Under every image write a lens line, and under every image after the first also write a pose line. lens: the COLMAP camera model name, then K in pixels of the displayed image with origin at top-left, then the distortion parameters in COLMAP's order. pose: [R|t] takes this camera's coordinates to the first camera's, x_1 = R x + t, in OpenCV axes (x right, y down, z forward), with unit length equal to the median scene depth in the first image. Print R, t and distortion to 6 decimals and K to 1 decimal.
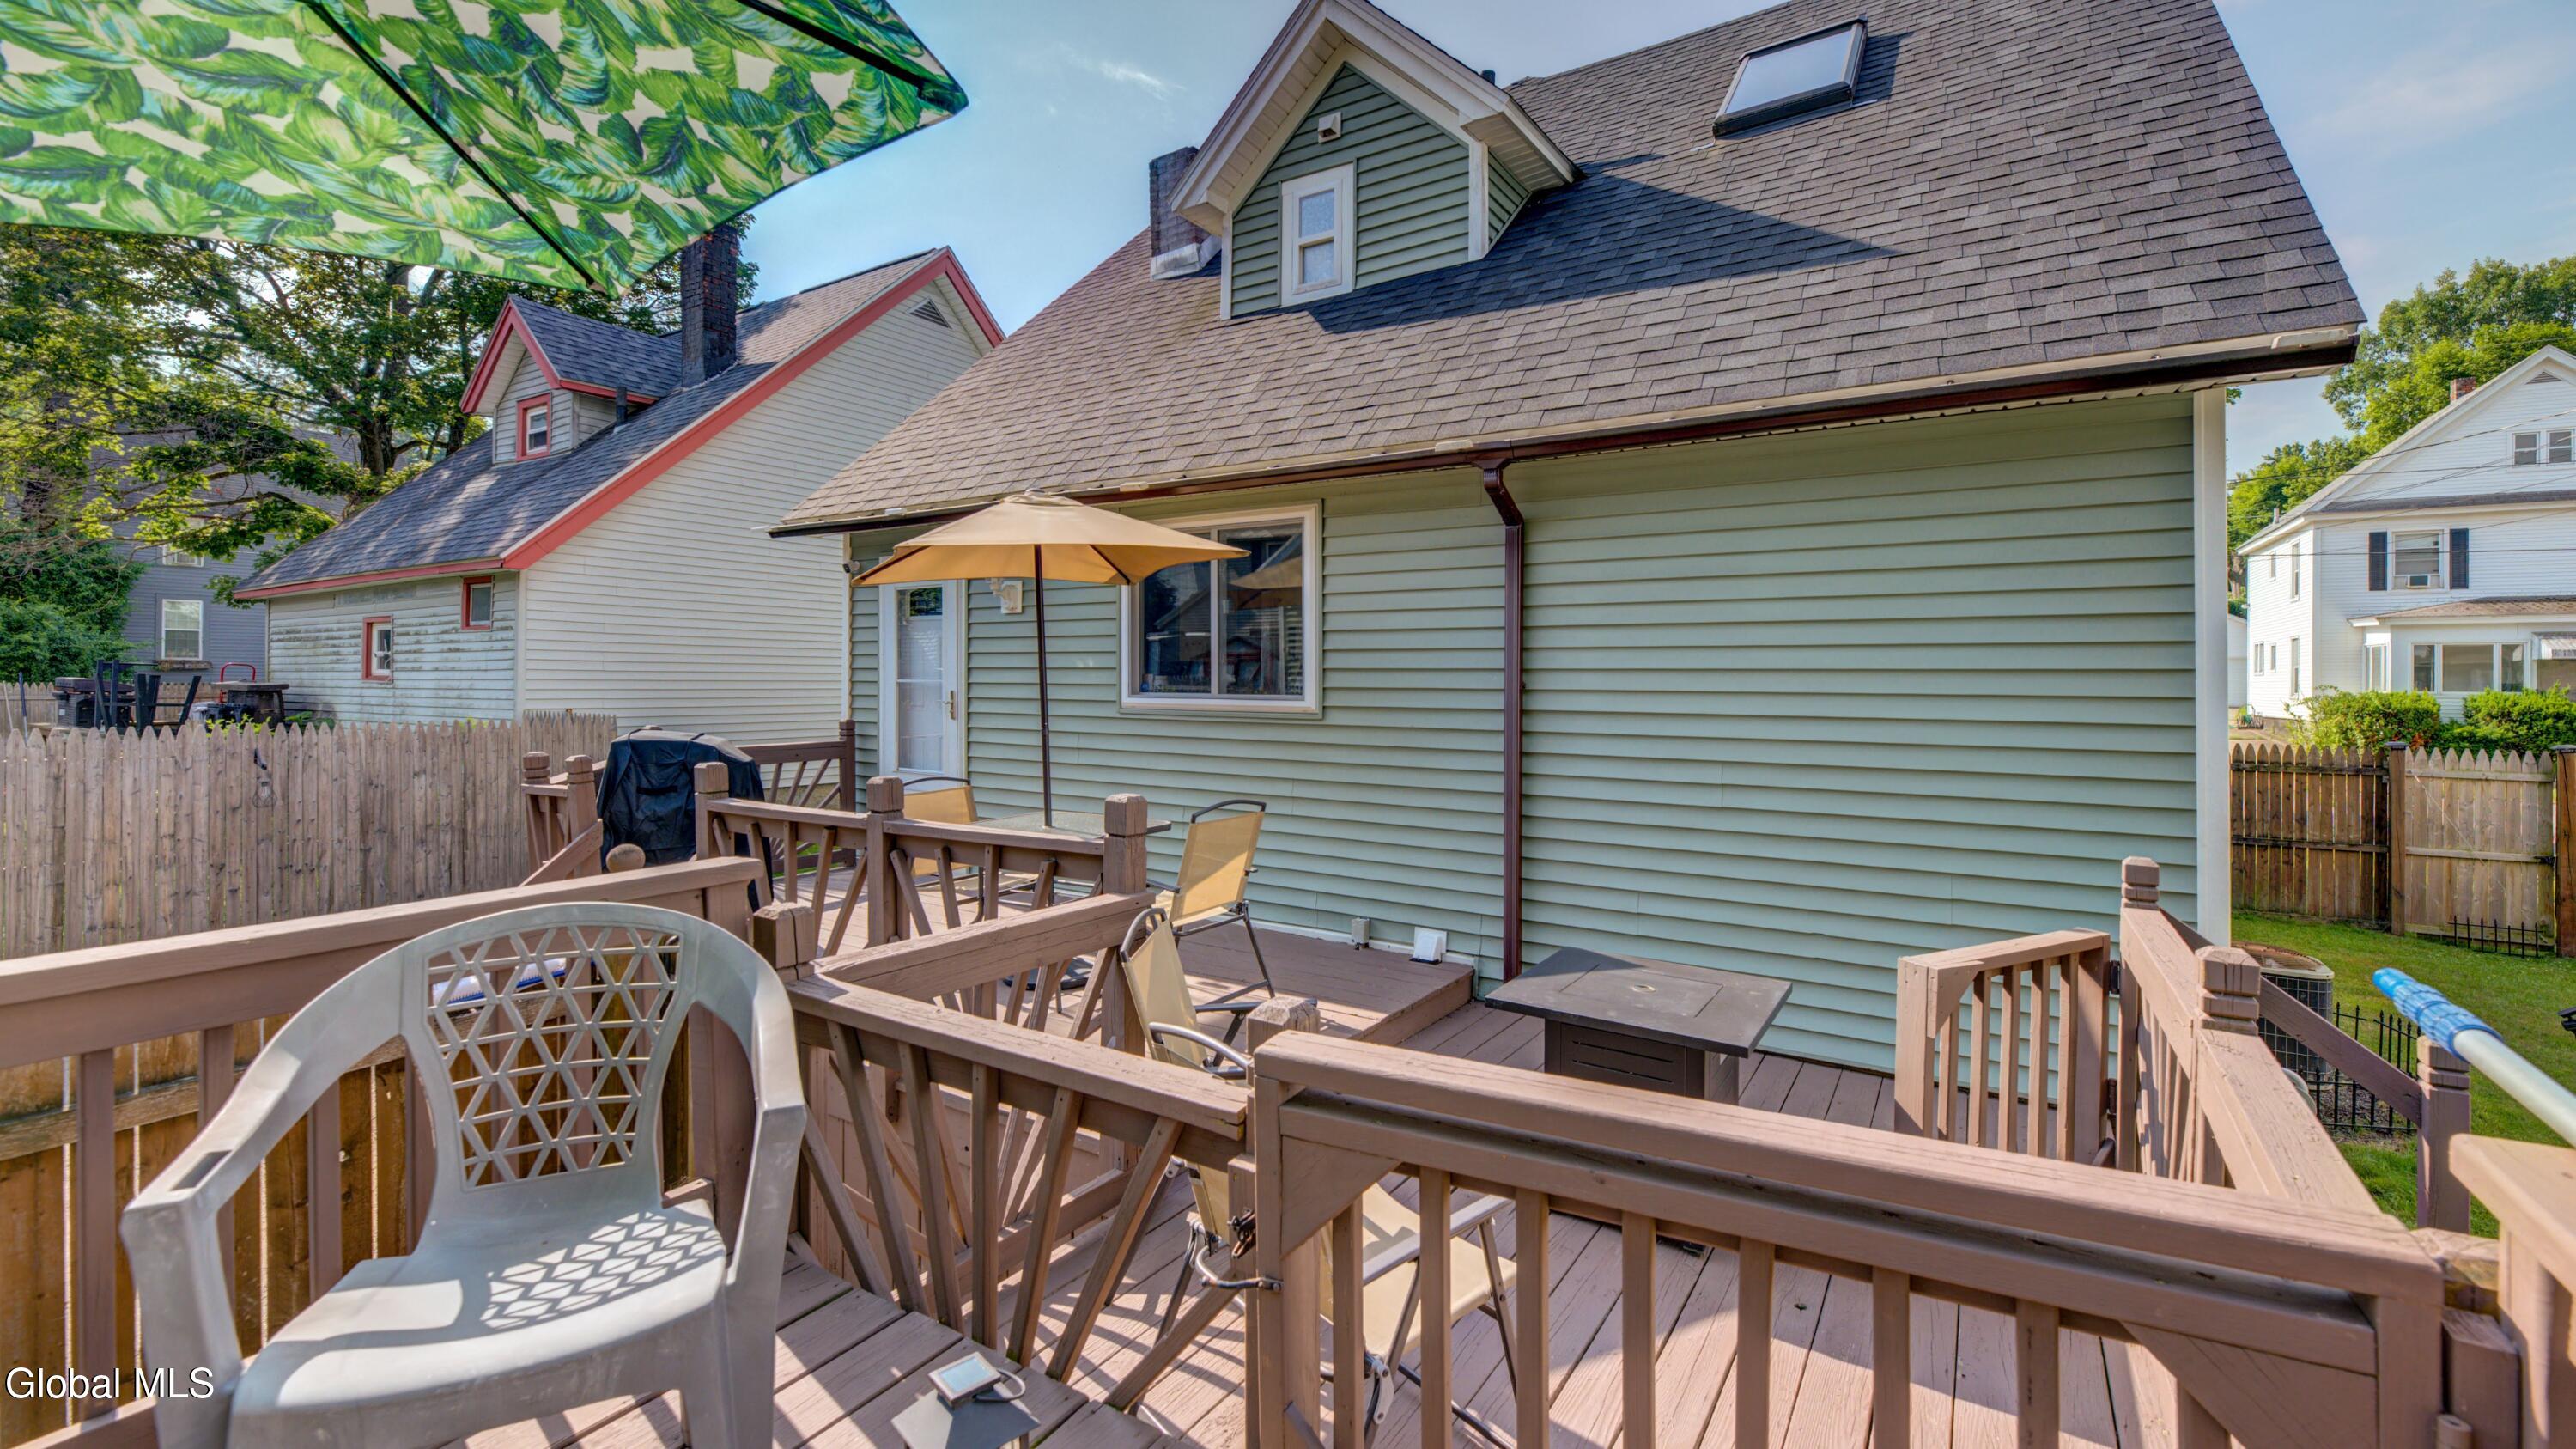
lens RADIAL K [[1078.0, 0, 1262.1], [0, 1078.0, 678.8], [0, 0, 1]] dist [-0.004830, -0.001152]
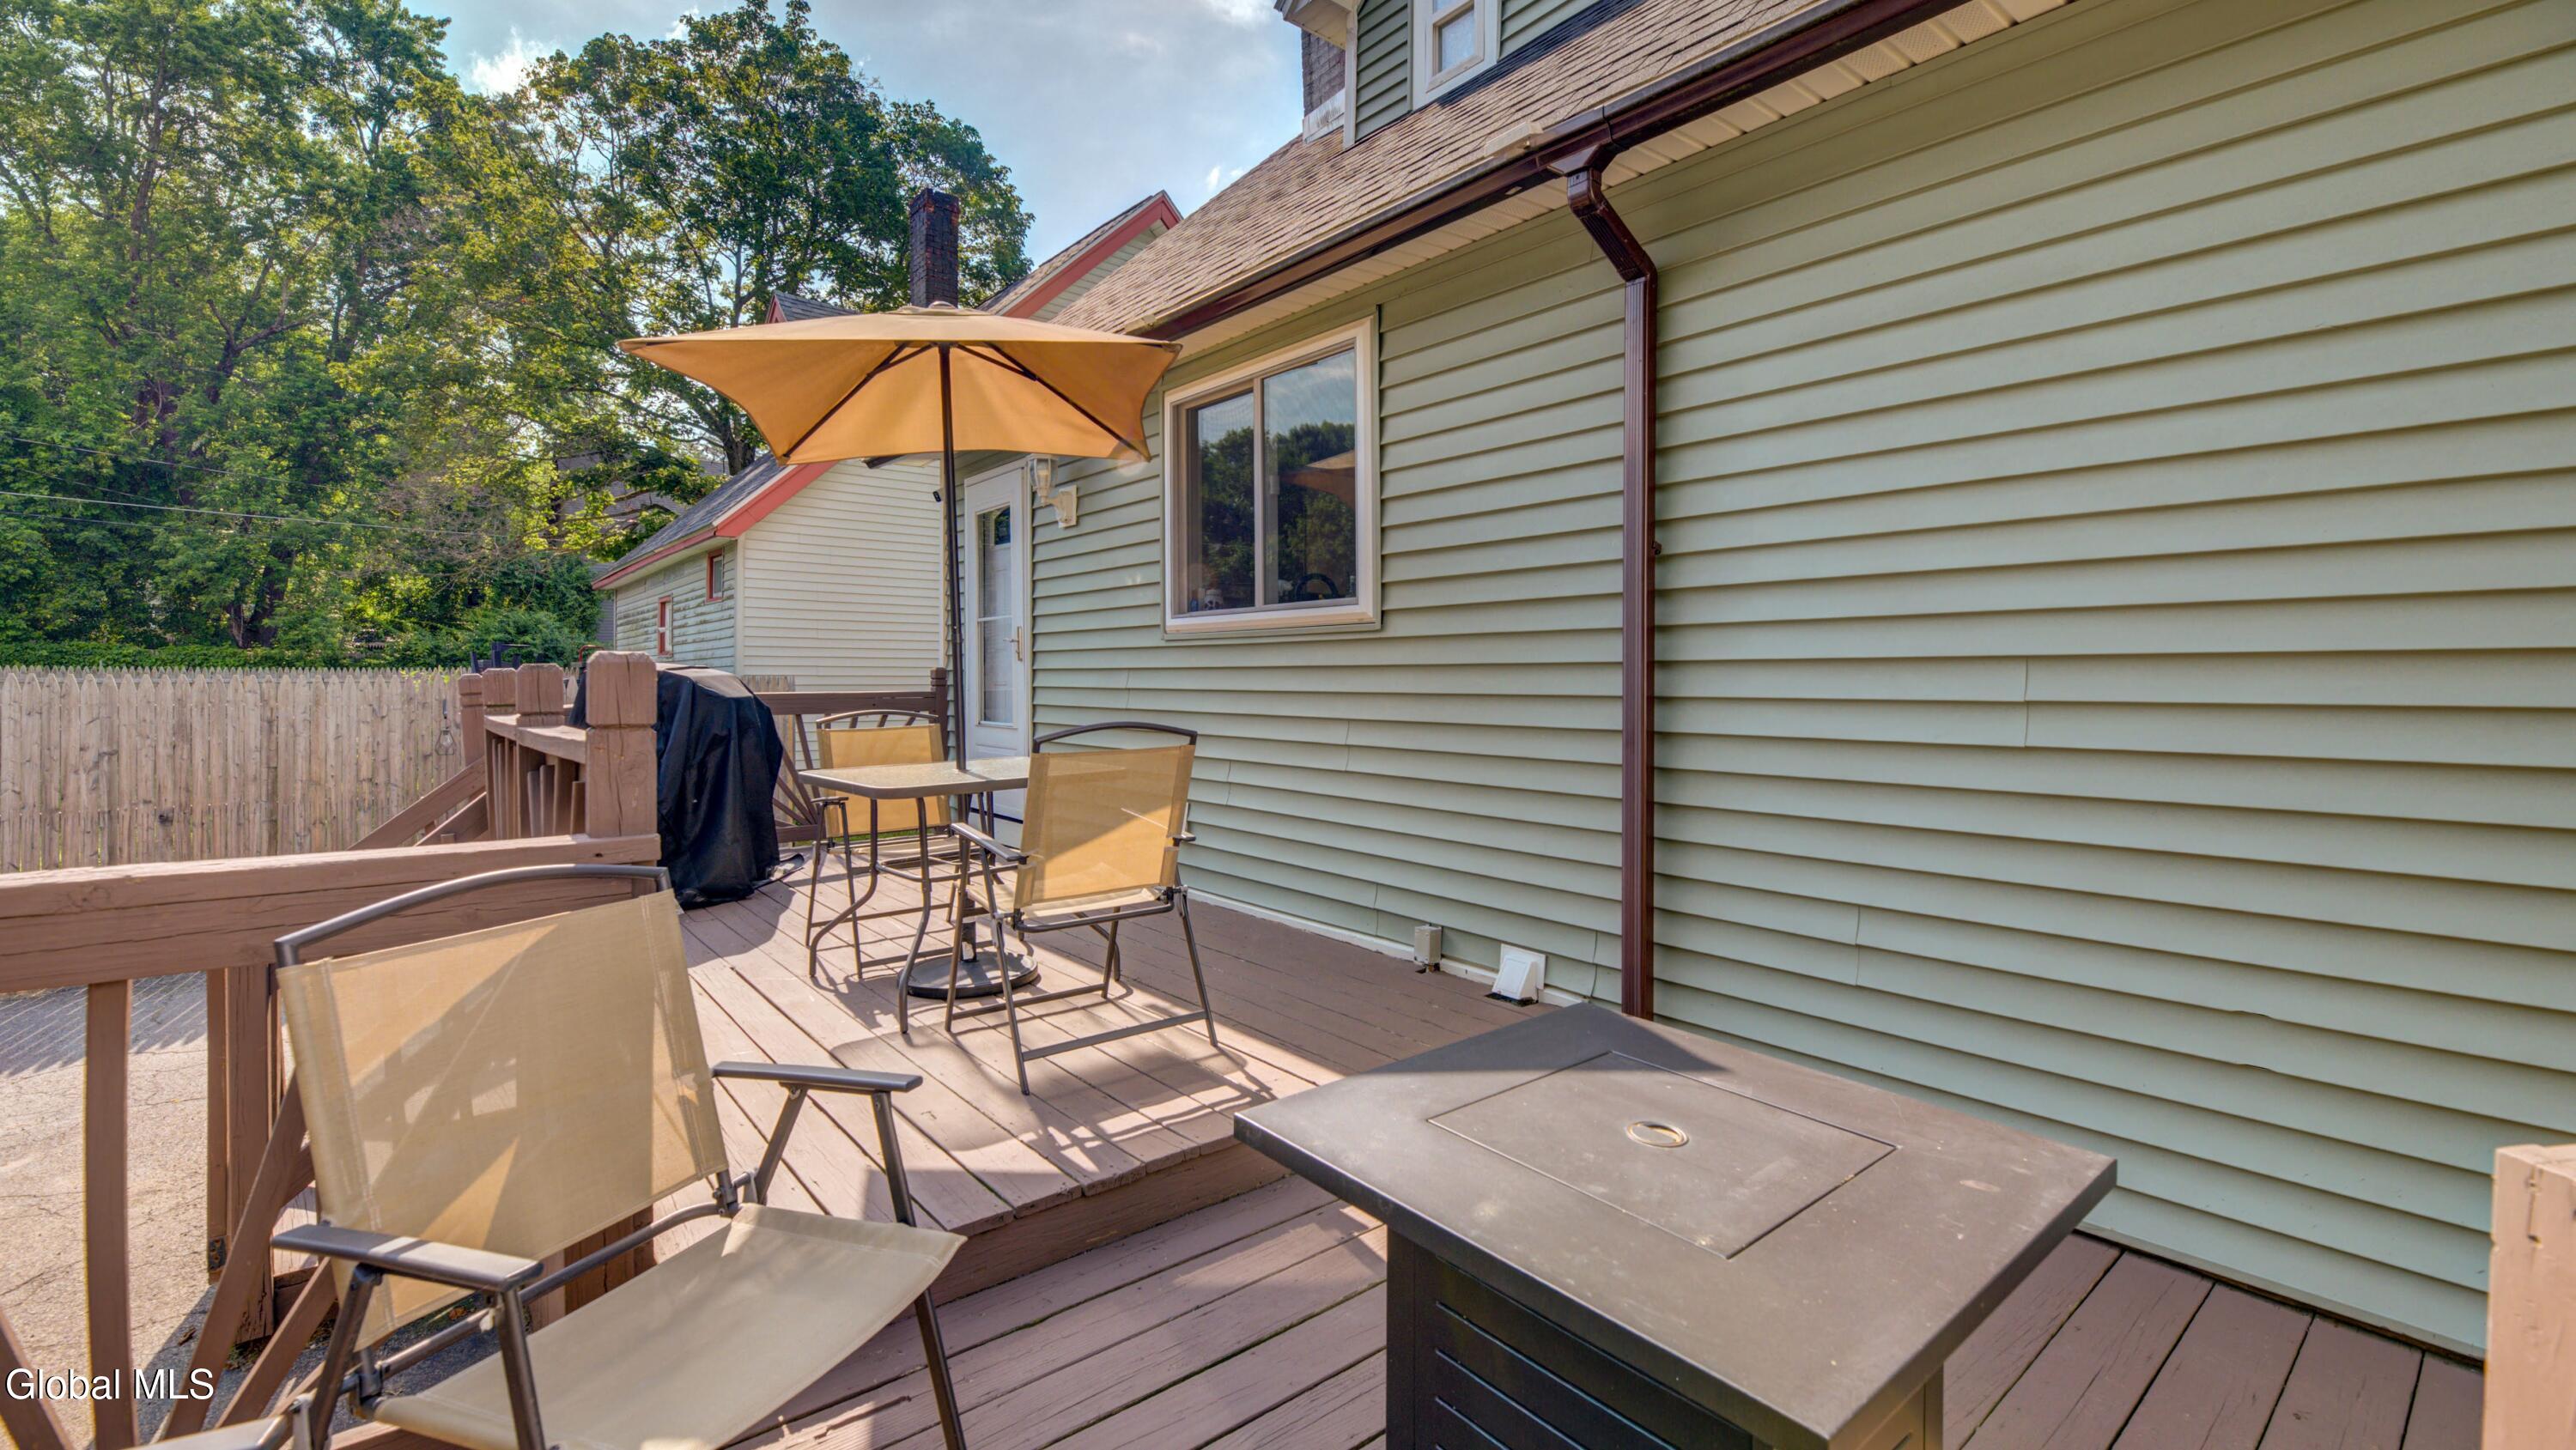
lens RADIAL K [[1077.7, 0, 1271.0], [0, 1077.7, 682.4], [0, 0, 1]] dist [-0.004830, -0.001152]
pose [[0.955851, -0.003677, -0.293827, 0.150264], [0.004751, 0.999984, 0.002942, 0.054288], [0.293812, -0.004208, 0.955854, 0.261832]]
